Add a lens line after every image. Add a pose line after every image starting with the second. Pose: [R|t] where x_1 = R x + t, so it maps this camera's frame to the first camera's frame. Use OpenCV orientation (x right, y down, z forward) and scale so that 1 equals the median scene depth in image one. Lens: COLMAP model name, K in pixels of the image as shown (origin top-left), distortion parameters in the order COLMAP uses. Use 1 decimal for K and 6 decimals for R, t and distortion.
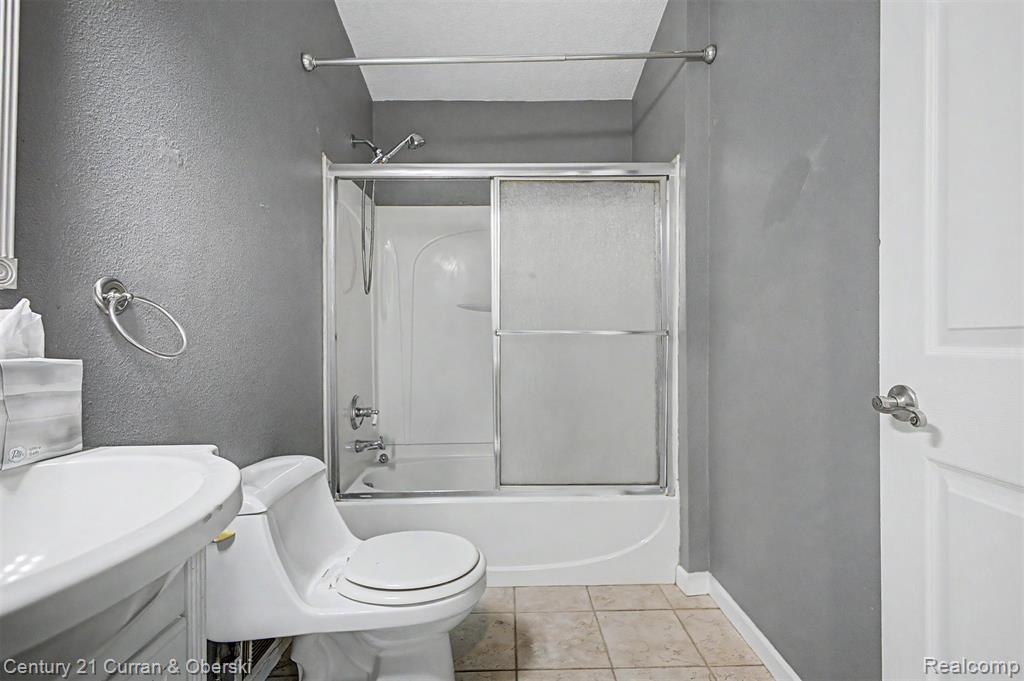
lens RADIAL K [[458.2, 0, 515.3], [0, 458.2, 342.8], [0, 0, 1]] dist [0.003390, 0.000182]
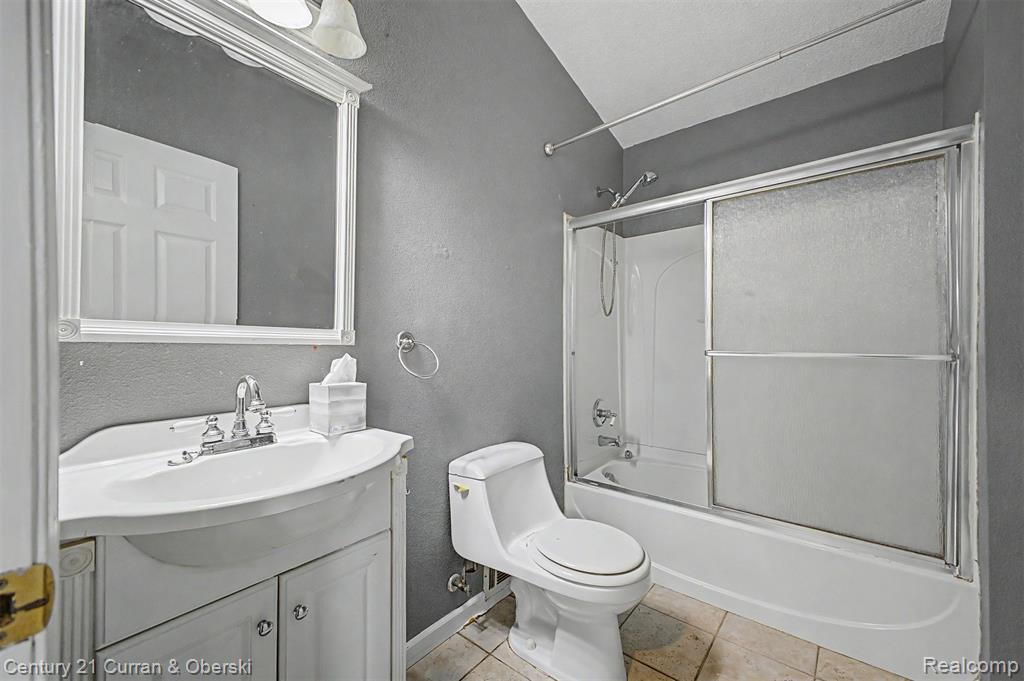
lens RADIAL K [[405.5, 0, 512.0], [0, 405.5, 340.5], [0, 0, 1]] dist [0.013369, -0.007880]
pose [[0.752462, 0.000326, -0.658635, 0.225455], [-0.000838, 1.000000, -0.000462, -0.048998], [0.658635, 0.000900, 0.752462, 0.034596]]
